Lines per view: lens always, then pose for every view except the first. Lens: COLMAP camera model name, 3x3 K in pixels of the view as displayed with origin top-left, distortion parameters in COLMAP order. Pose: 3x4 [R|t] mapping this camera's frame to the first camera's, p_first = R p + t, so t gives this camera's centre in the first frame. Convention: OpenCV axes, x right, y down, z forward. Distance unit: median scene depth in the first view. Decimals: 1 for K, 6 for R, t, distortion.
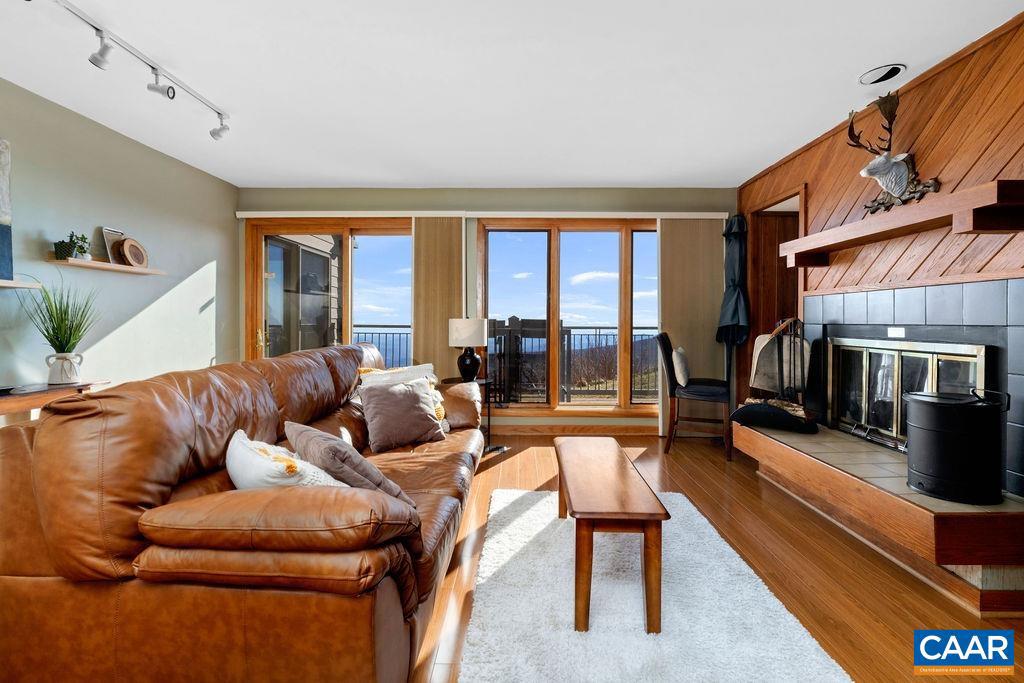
lens RADIAL K [[470.4, 0, 518.9], [0, 470.4, 321.3], [0, 0, 1]] dist [0.000119, -0.000100]
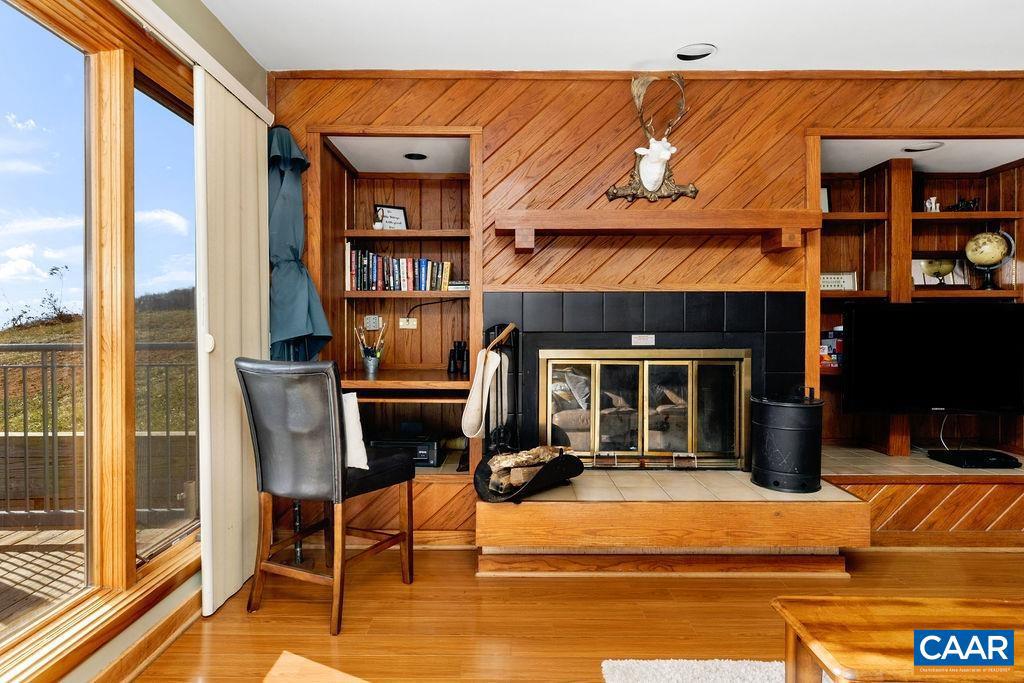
lens RADIAL K [[605.9, 0, 509.5], [0, 605.9, 330.7], [0, 0, 1]] dist [0.000516, -0.000984]
pose [[0.004291, -0.015227, 0.999875, -0.291009], [0.002695, 0.999881, 0.015216, -0.009950], [-0.999987, 0.002630, 0.004331, 0.993995]]
